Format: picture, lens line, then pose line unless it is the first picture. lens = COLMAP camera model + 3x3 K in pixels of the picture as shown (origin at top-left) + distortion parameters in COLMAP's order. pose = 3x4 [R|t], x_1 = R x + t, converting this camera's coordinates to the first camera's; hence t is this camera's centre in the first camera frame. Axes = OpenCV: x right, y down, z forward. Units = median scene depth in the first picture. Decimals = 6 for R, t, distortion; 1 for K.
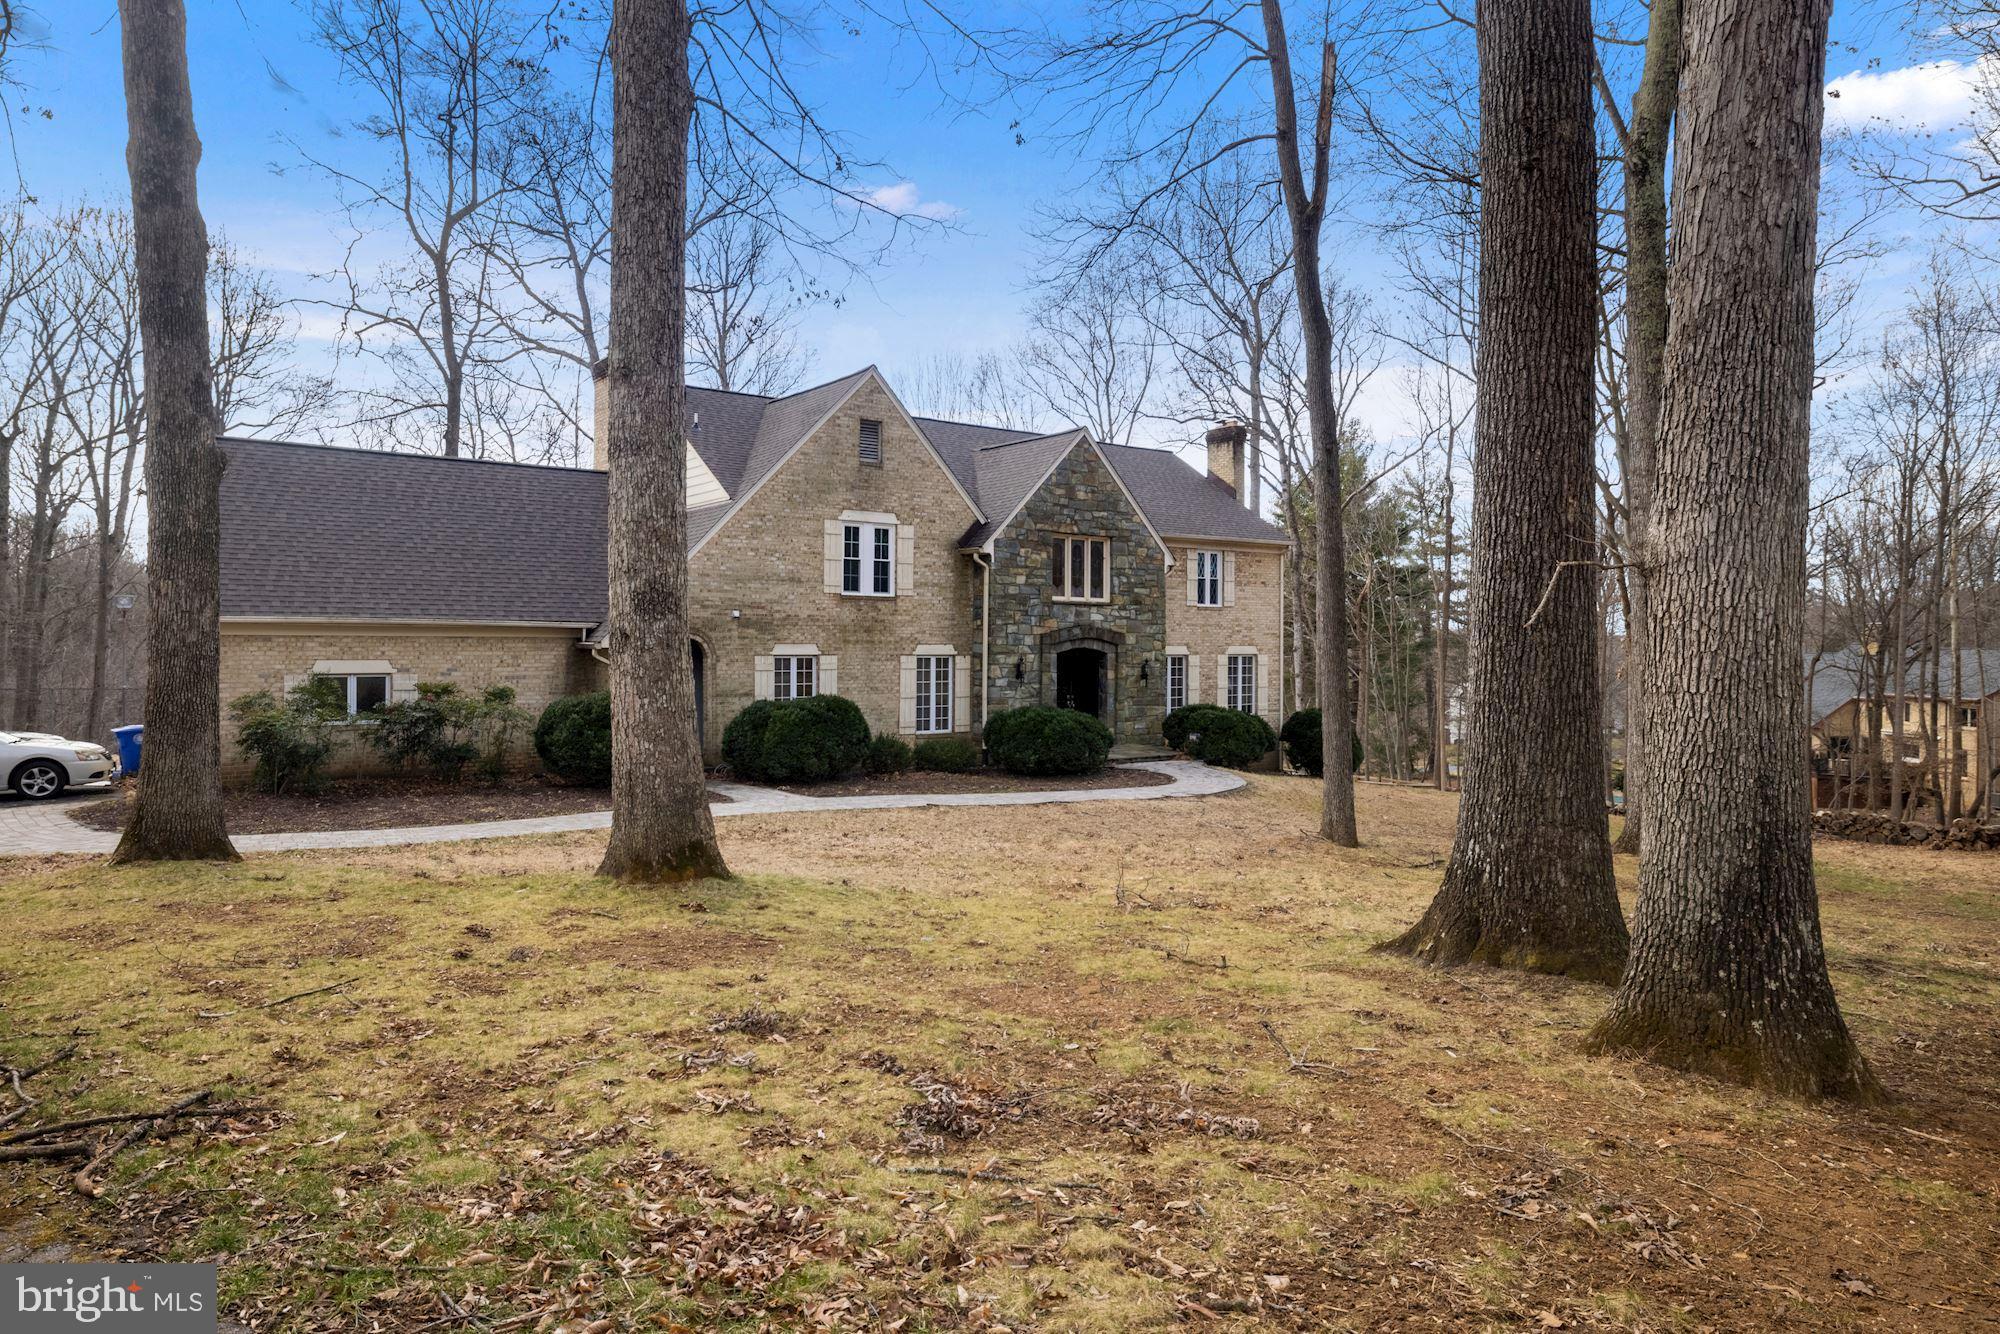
lens RADIAL K [[1221.7, 0, 1000.5], [0, 1221.7, 670.1], [0, 0, 1]] dist [0.027873, -0.002819]
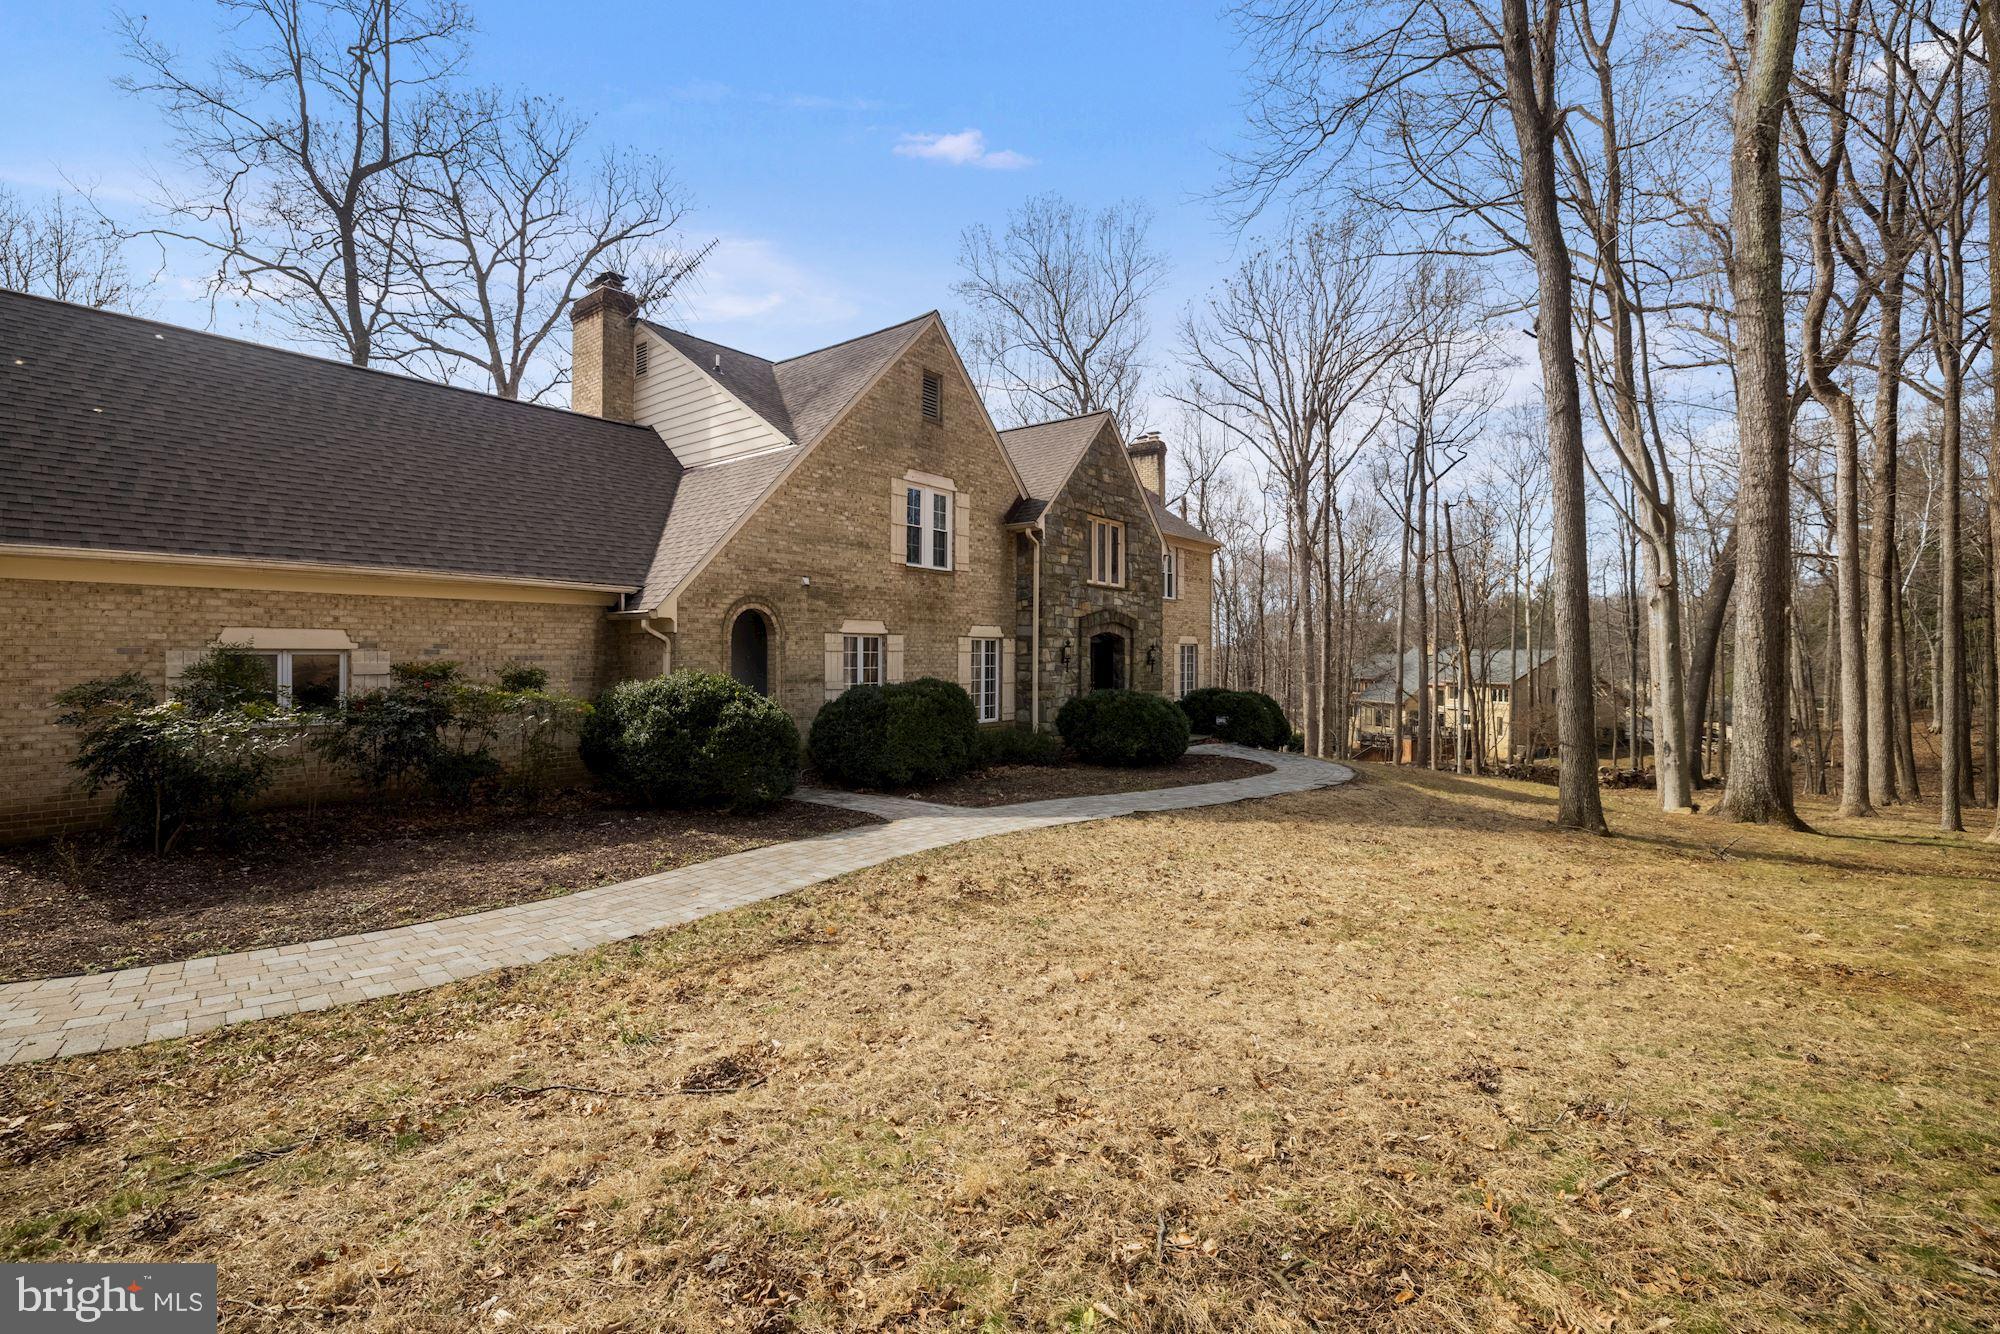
lens RADIAL K [[903.7, 0, 999.8], [0, 903.7, 662.8], [0, 0, 1]] dist [-0.001928, 0.002497]
pose [[0.970741, -0.003547, 0.240104, -0.213010], [0.005551, 0.999955, -0.007668, 0.012557], [-0.240066, 0.008777, 0.970717, 0.344370]]
